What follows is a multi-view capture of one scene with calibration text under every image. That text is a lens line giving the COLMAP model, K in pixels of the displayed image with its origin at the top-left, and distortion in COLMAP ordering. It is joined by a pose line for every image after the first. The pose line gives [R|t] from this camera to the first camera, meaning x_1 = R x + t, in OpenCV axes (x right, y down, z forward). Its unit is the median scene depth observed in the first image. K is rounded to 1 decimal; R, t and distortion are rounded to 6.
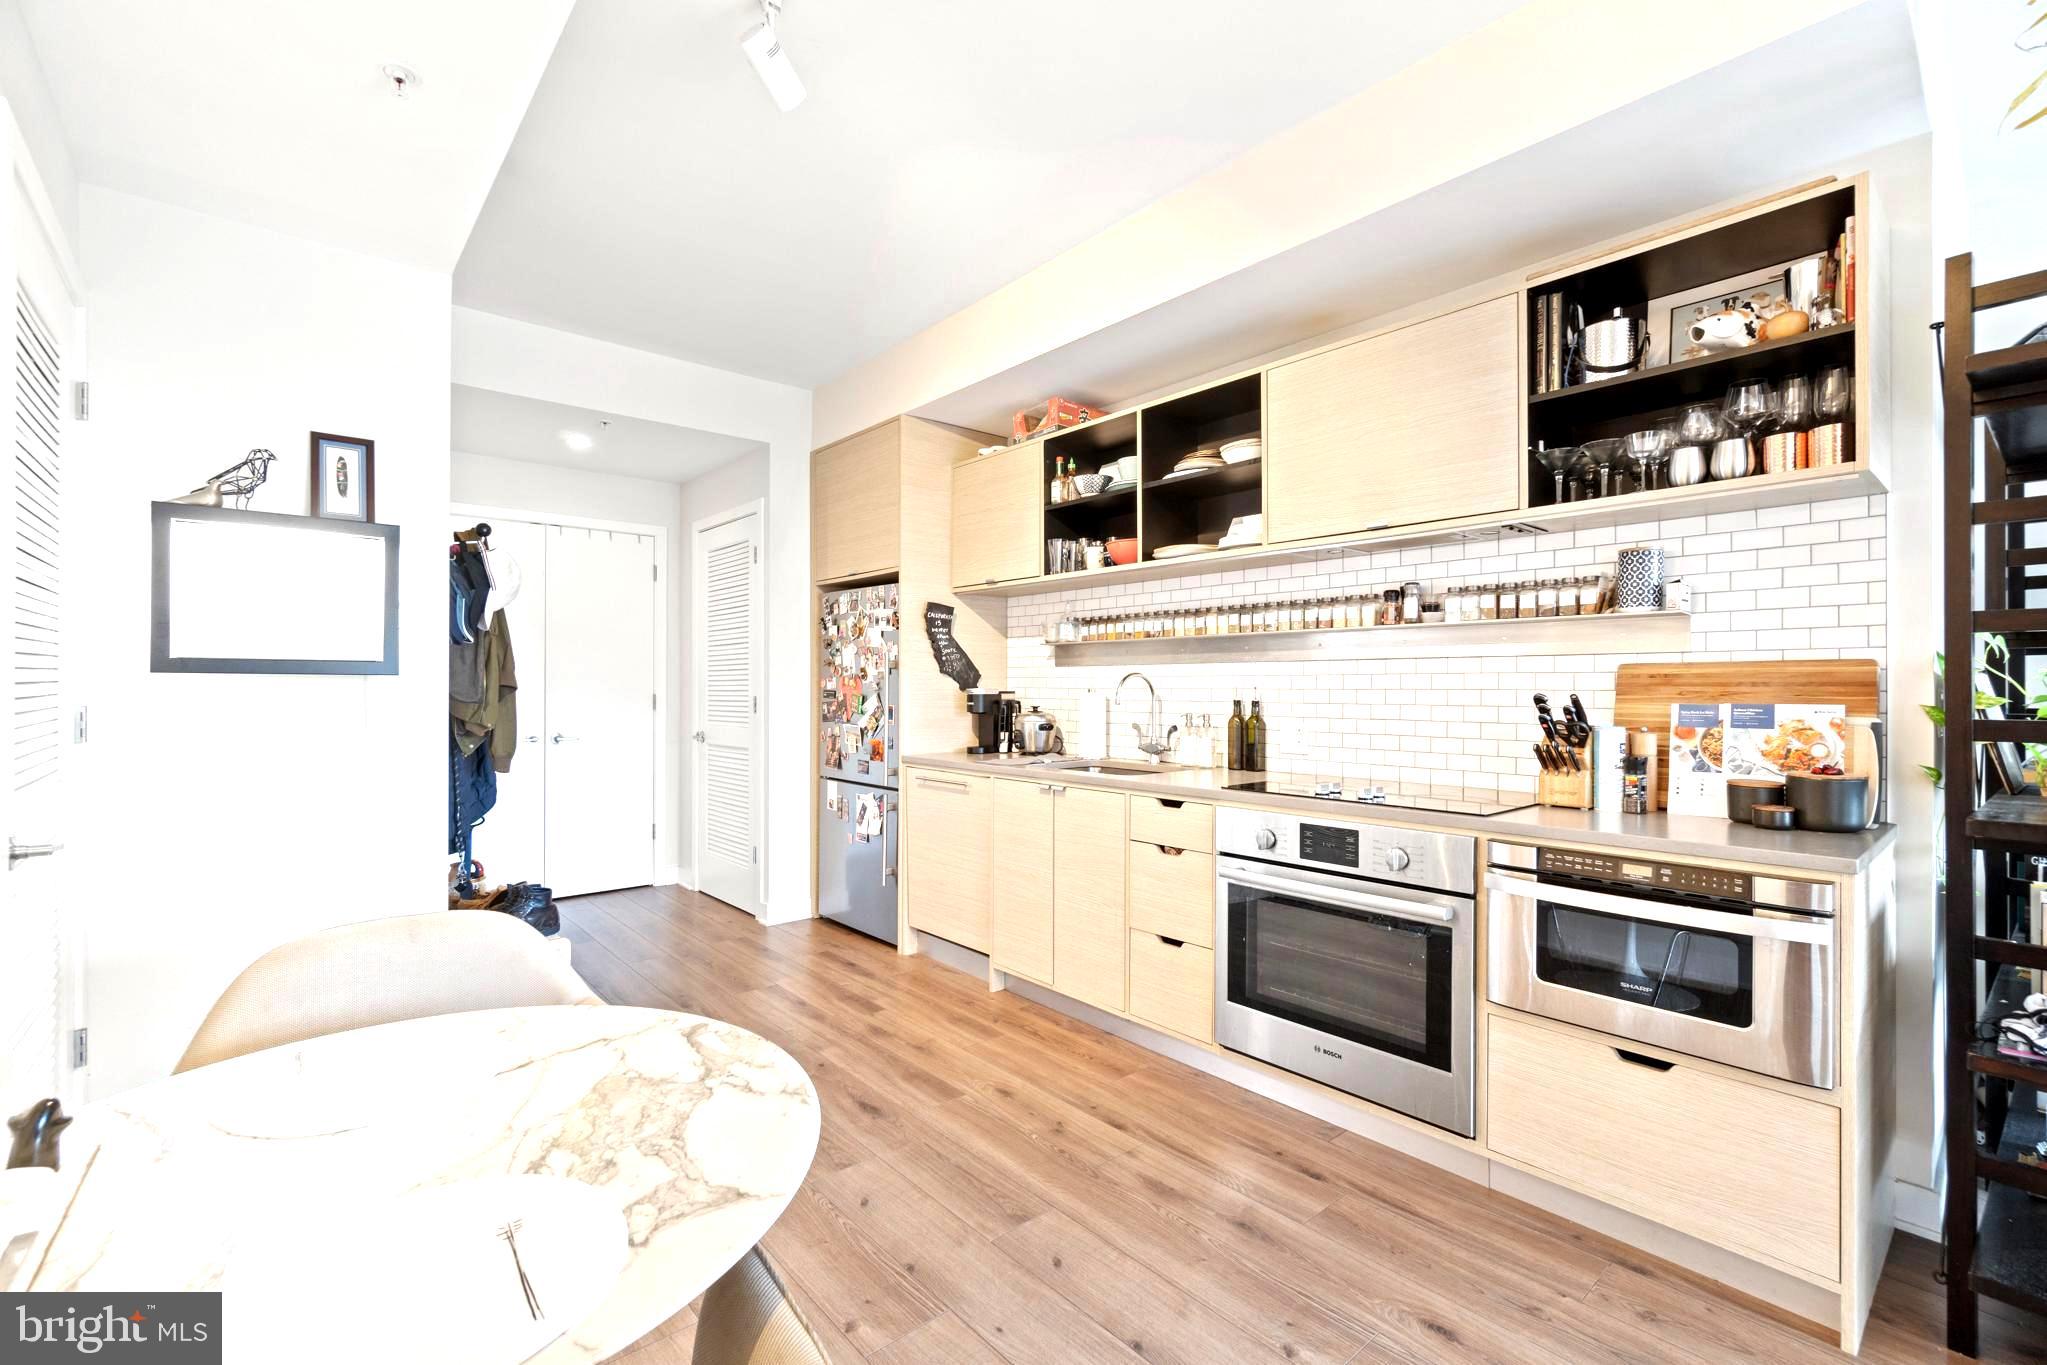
lens RADIAL K [[892.2, 0, 1005.6], [0, 892.2, 685.5], [0, 0, 1]] dist [-0.003882, 0.000646]
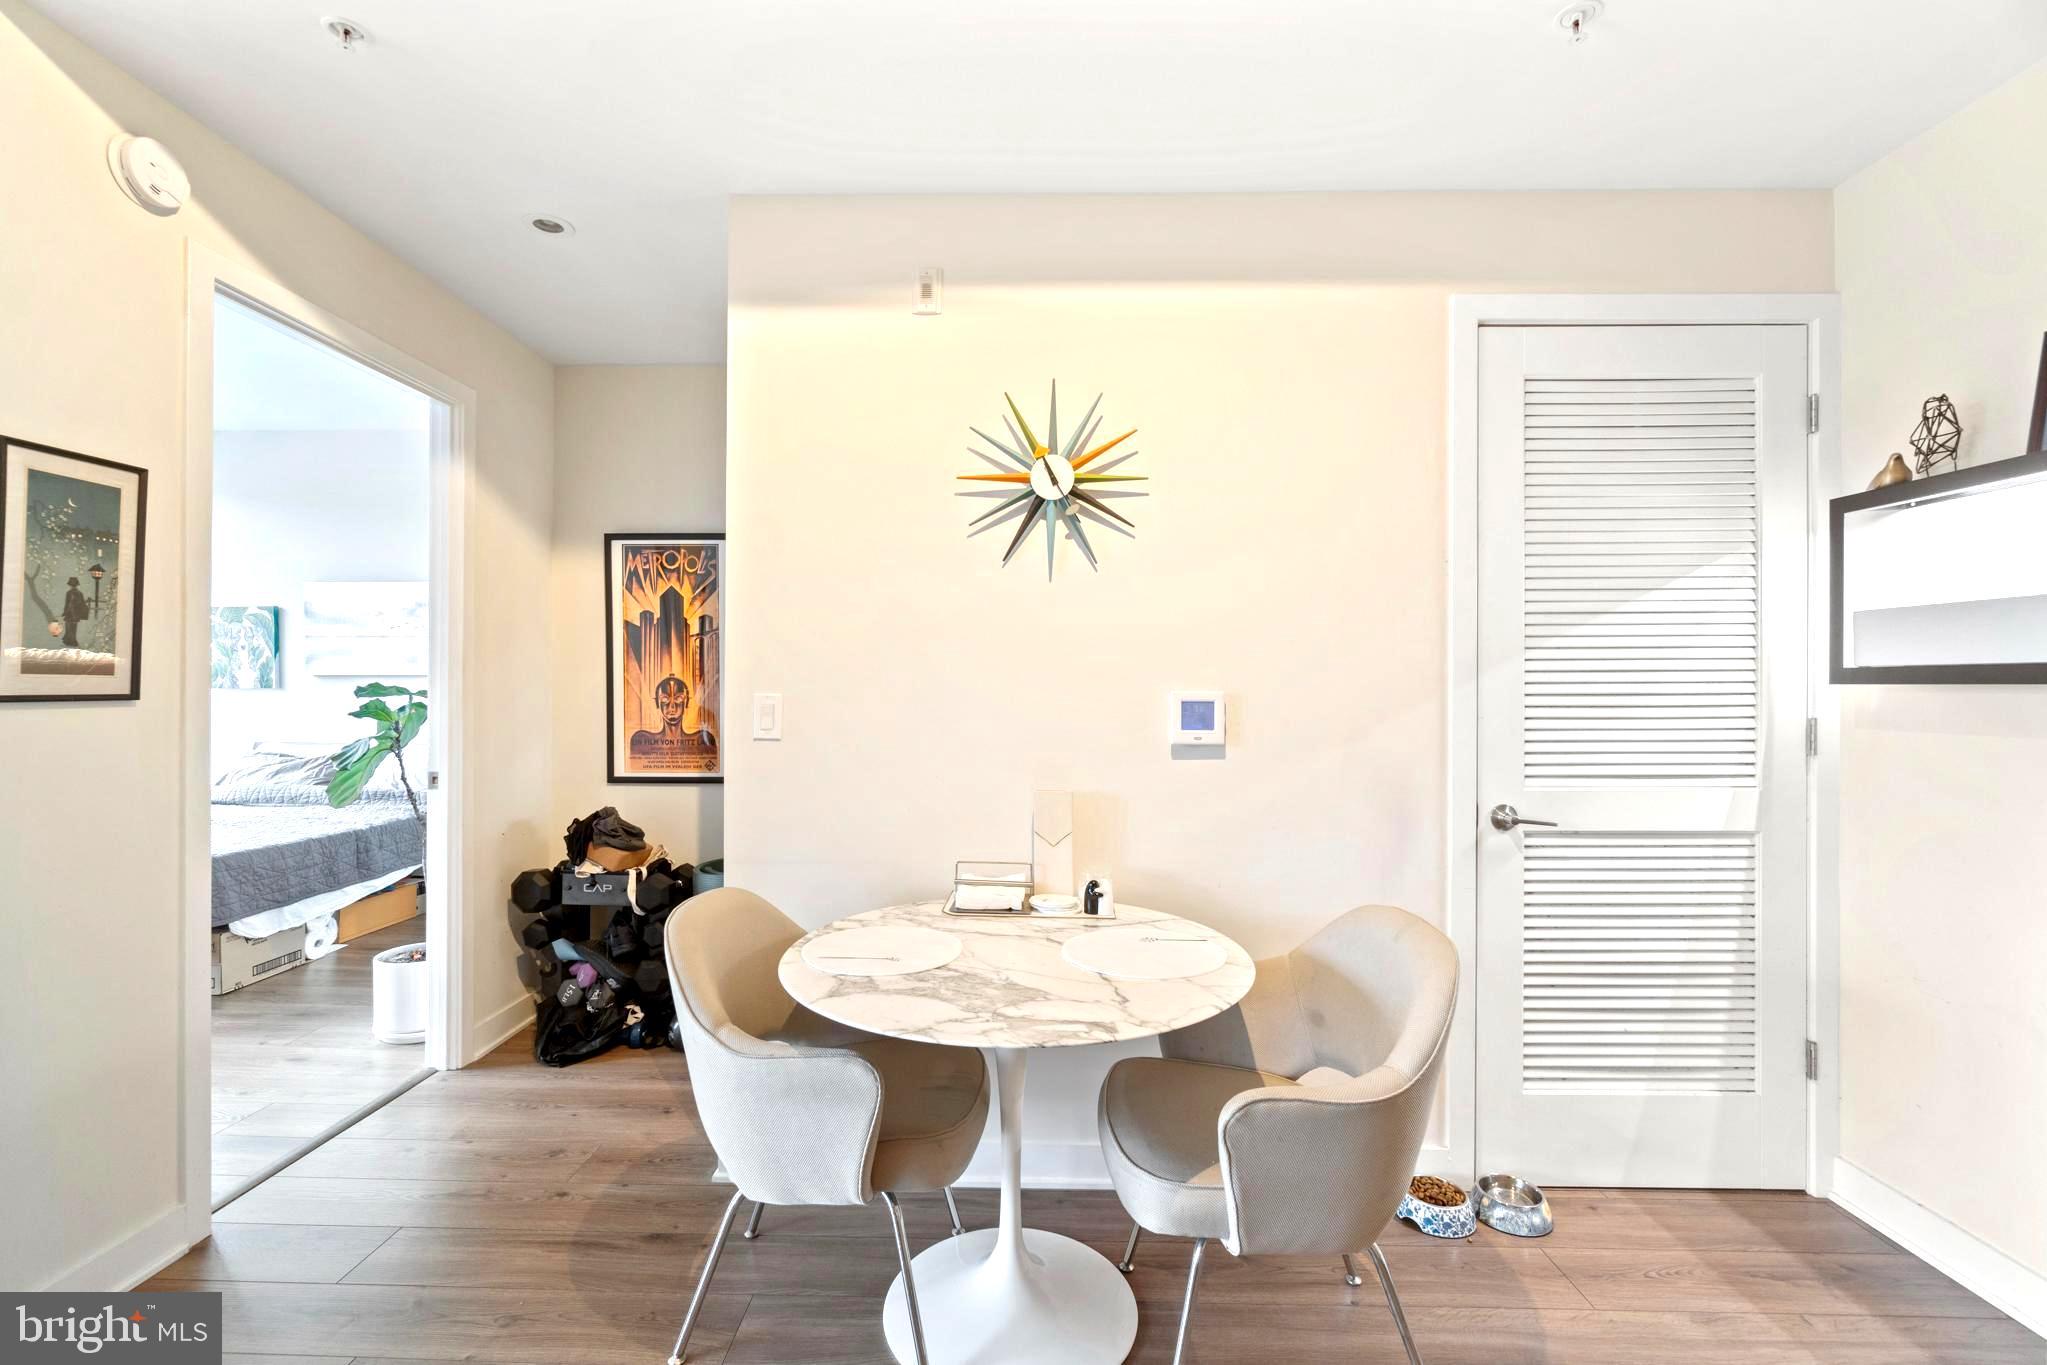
lens RADIAL K [[892.2, 0, 1010.6], [0, 892.2, 687.1], [0, 0, 1]] dist [-0.003882, 0.000646]
pose [[-0.663943, -0.005235, -0.747765, 0.563571], [-0.007517, 0.999972, -0.000326, -0.007937], [0.747745, 0.005405, -0.663964, 1.812981]]
